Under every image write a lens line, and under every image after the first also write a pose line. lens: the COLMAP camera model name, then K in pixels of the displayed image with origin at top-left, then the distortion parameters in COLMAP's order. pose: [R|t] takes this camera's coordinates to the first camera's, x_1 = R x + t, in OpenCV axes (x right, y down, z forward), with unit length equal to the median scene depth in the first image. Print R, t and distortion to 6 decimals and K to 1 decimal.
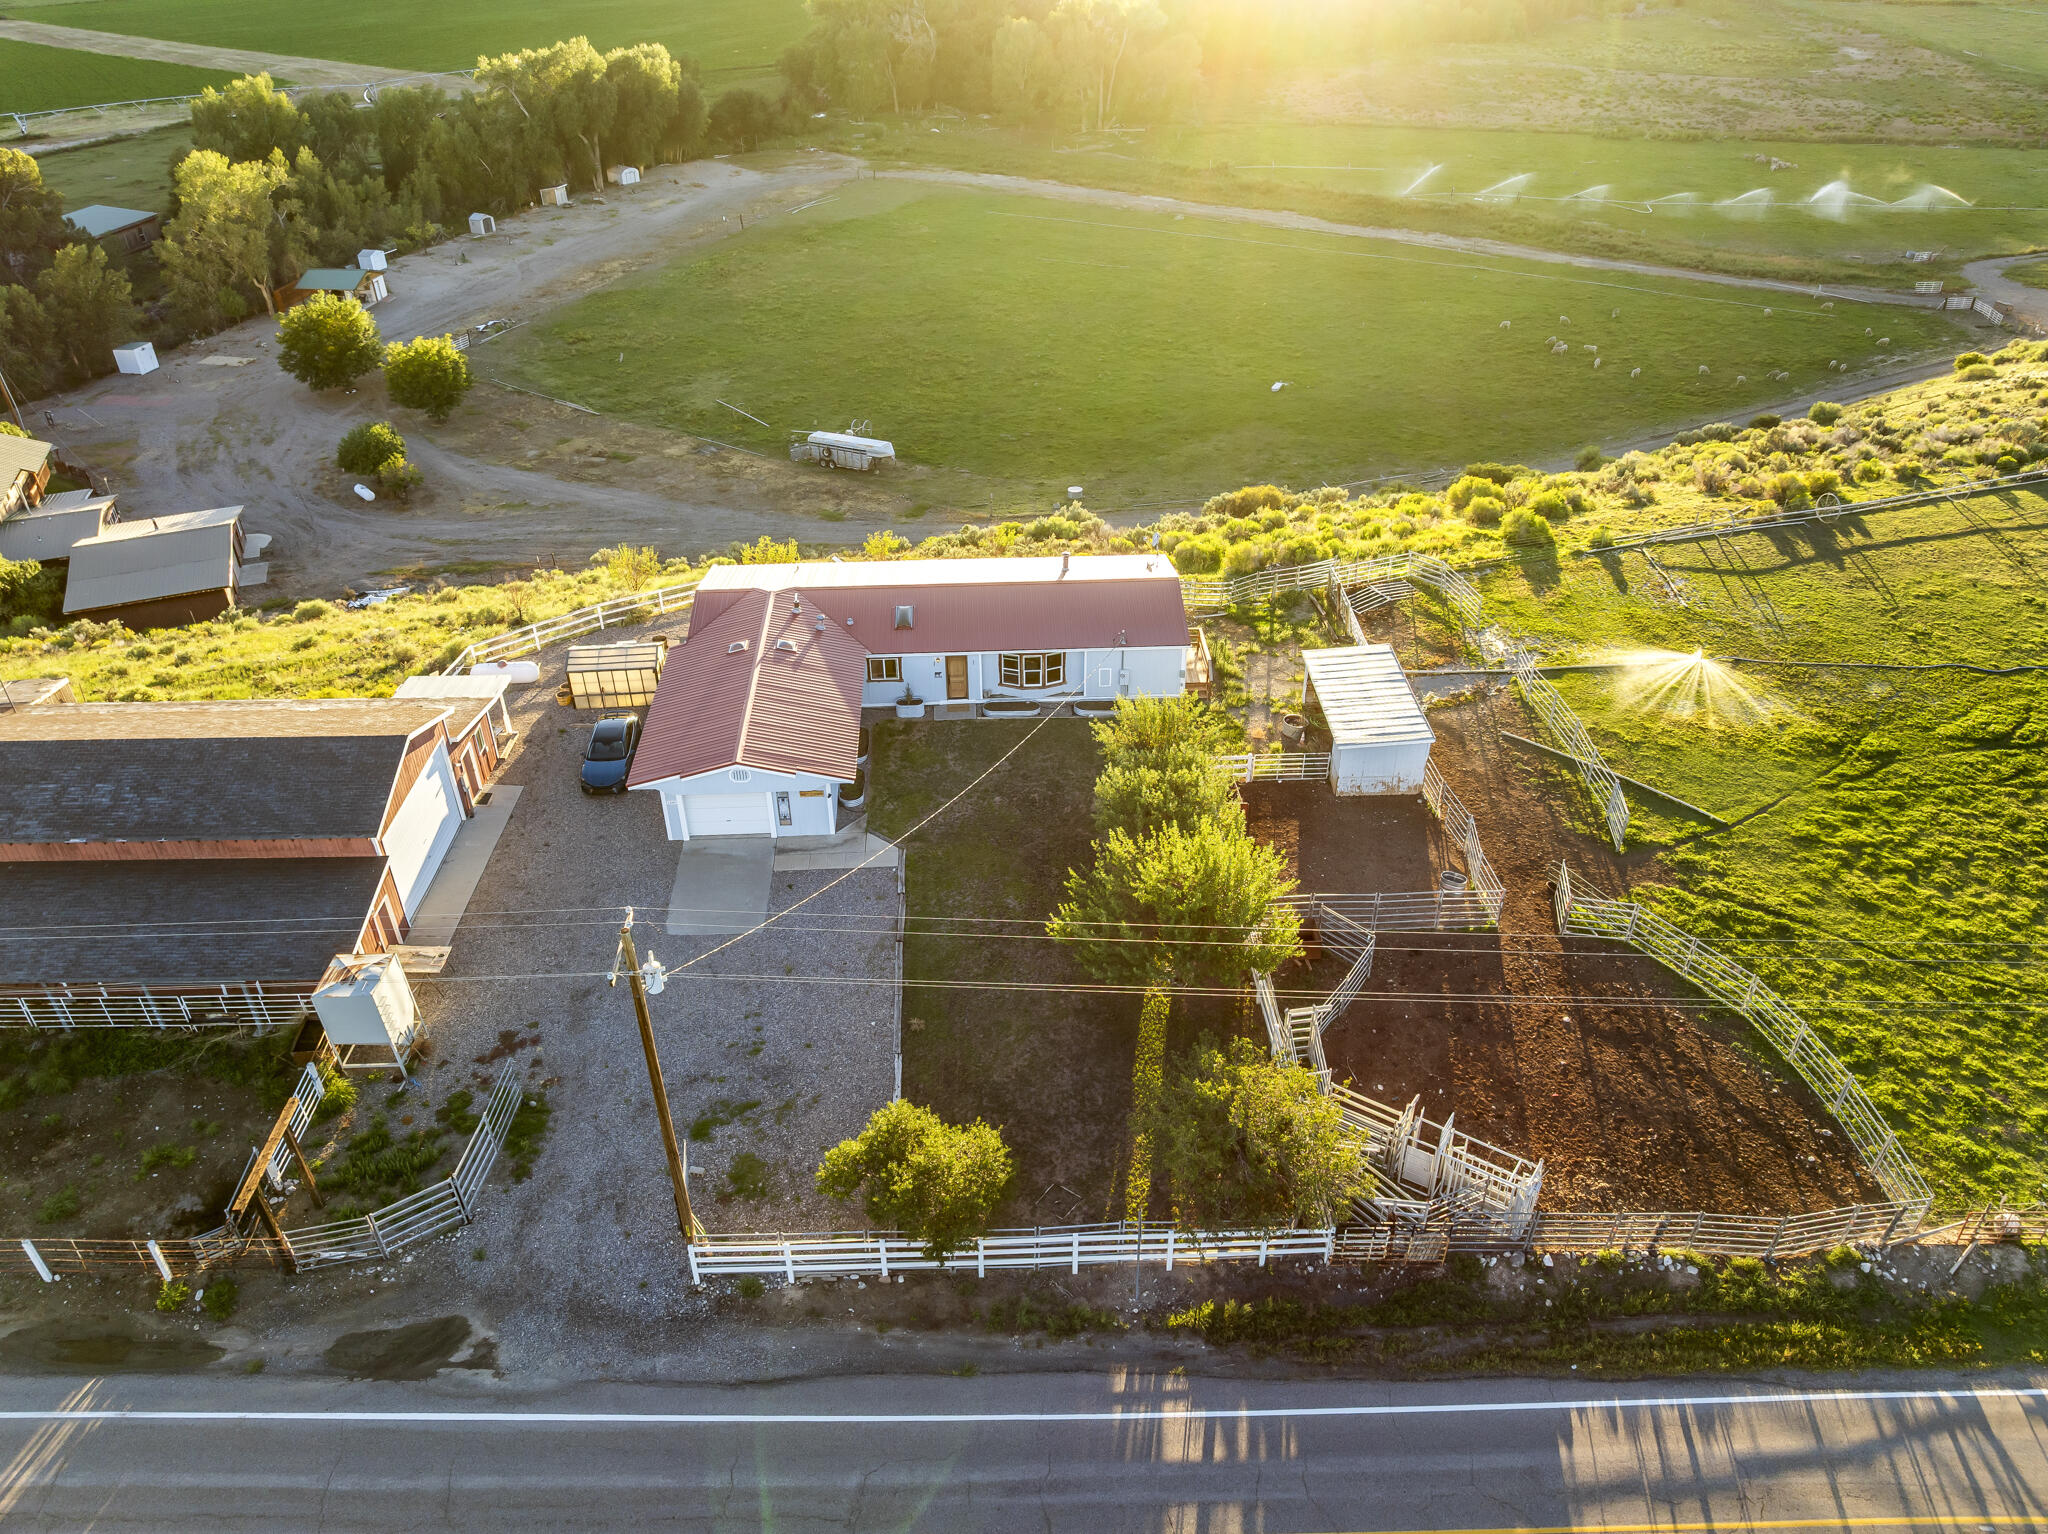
lens RADIAL K [[1444.8, 0, 1024.0], [0, 1444.8, 767.0], [0, 0, 1]] dist [-0.029741, 0.000264]
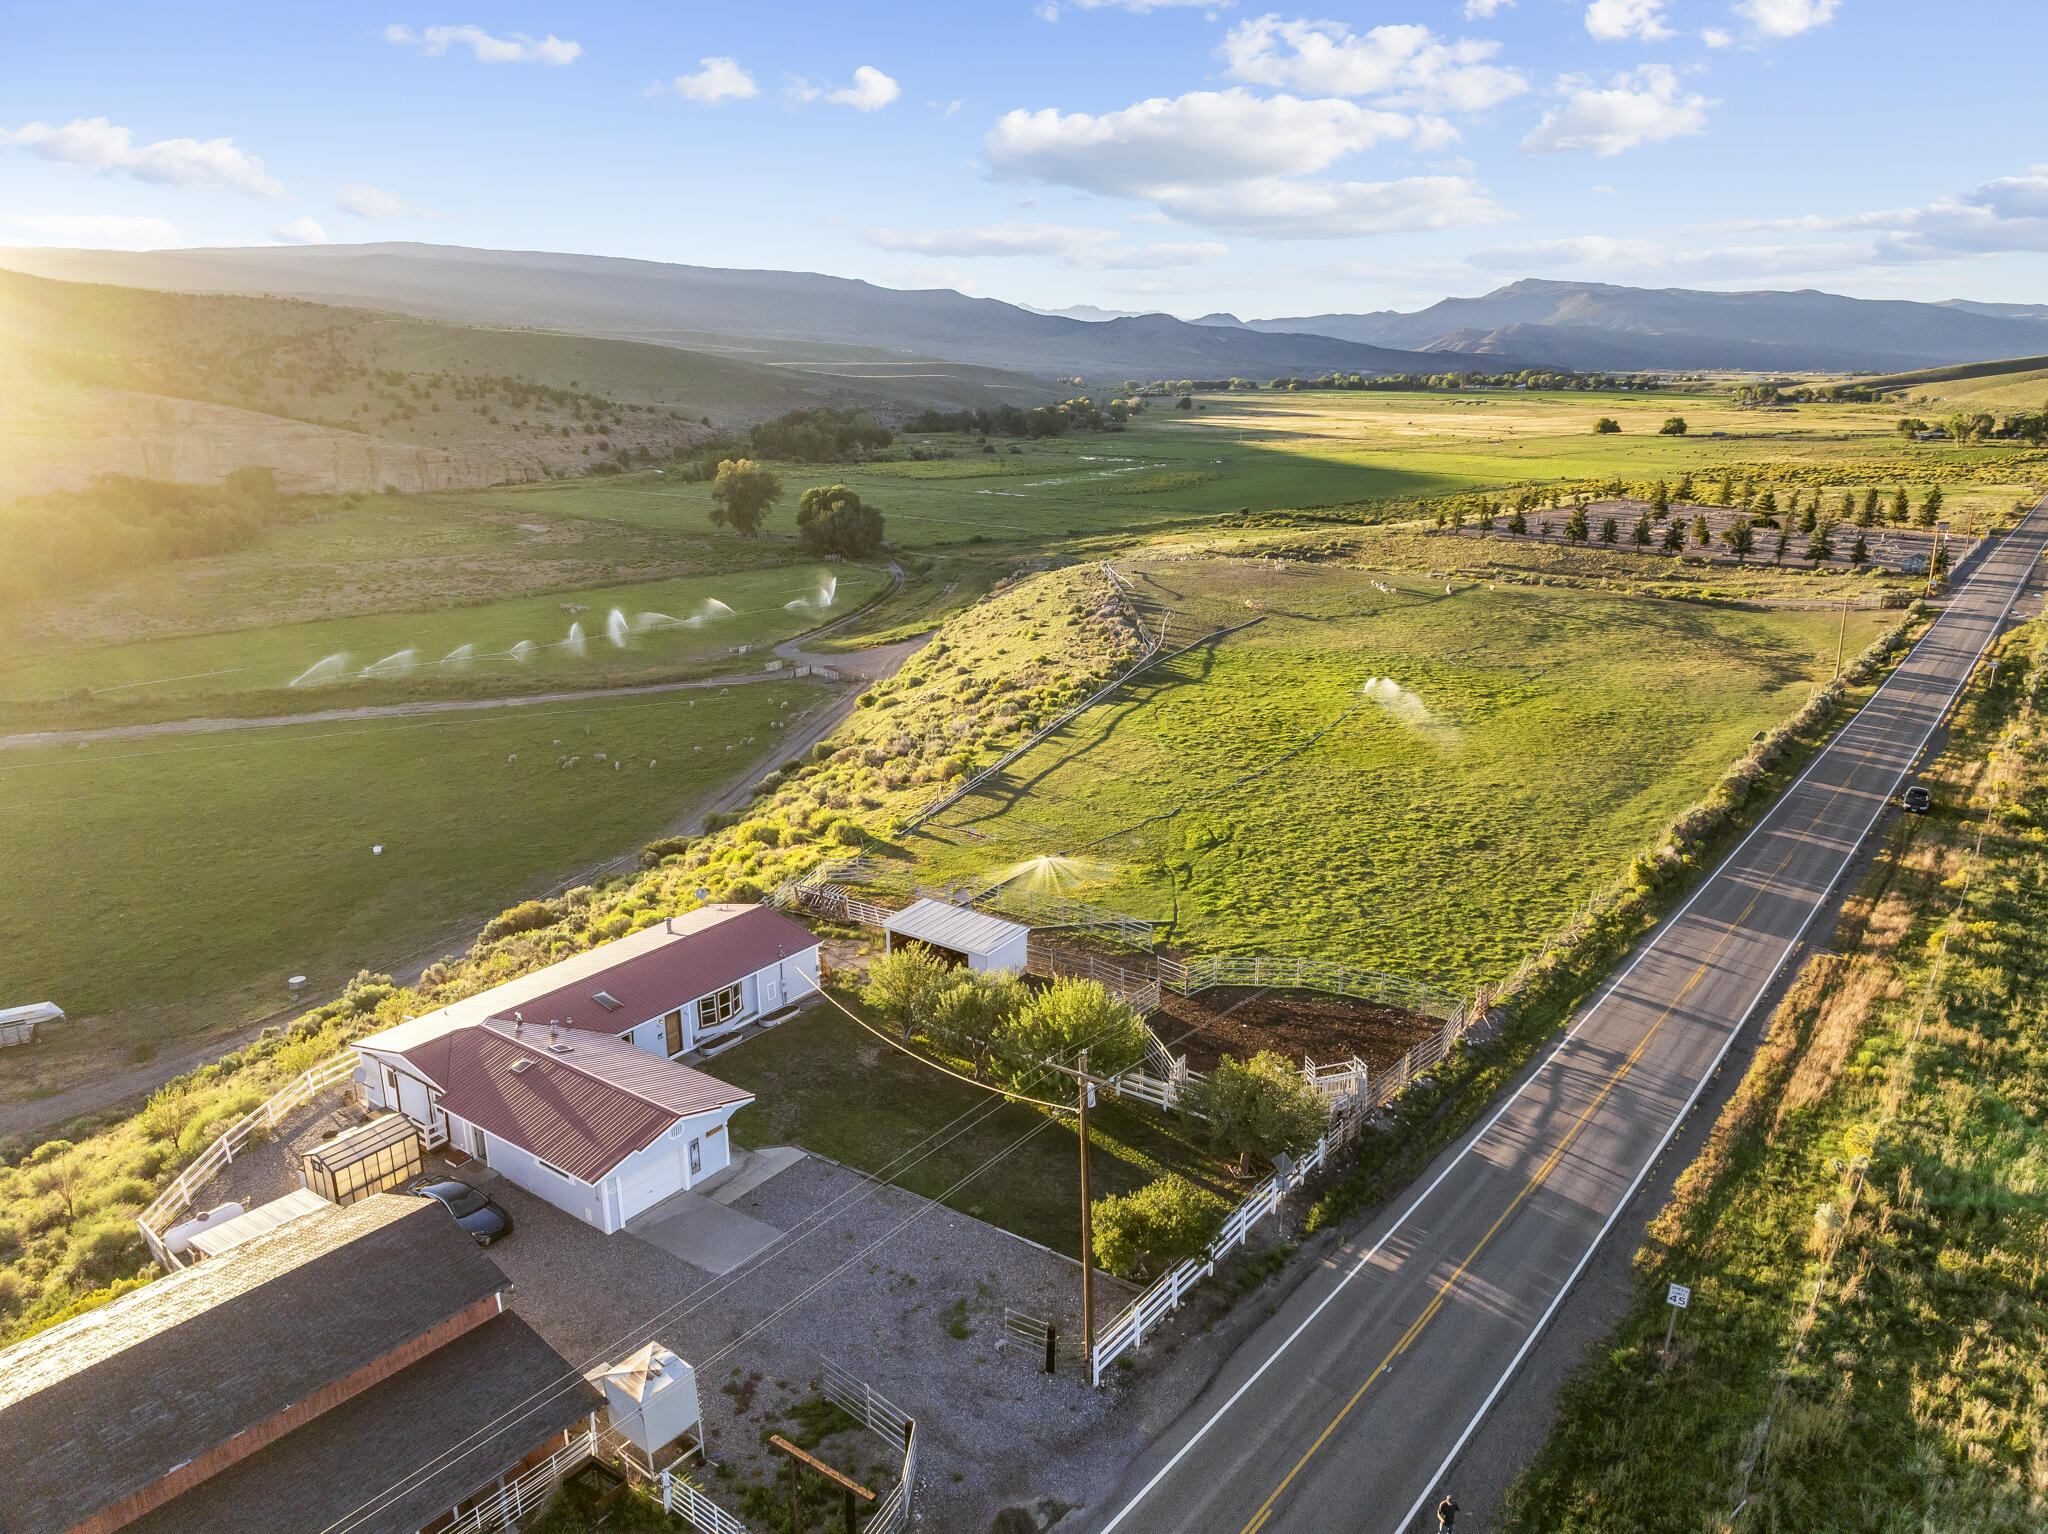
lens RADIAL K [[1444.7, 0, 1039.8], [0, 1444.7, 763.3], [0, 0, 1]] dist [-0.031178, -0.007265]
pose [[0.625432, -0.210189, 0.751436, -0.750934], [0.433838, 0.894129, -0.110987, -0.002472], [-0.648552, 0.395417, 0.650404, 0.011918]]
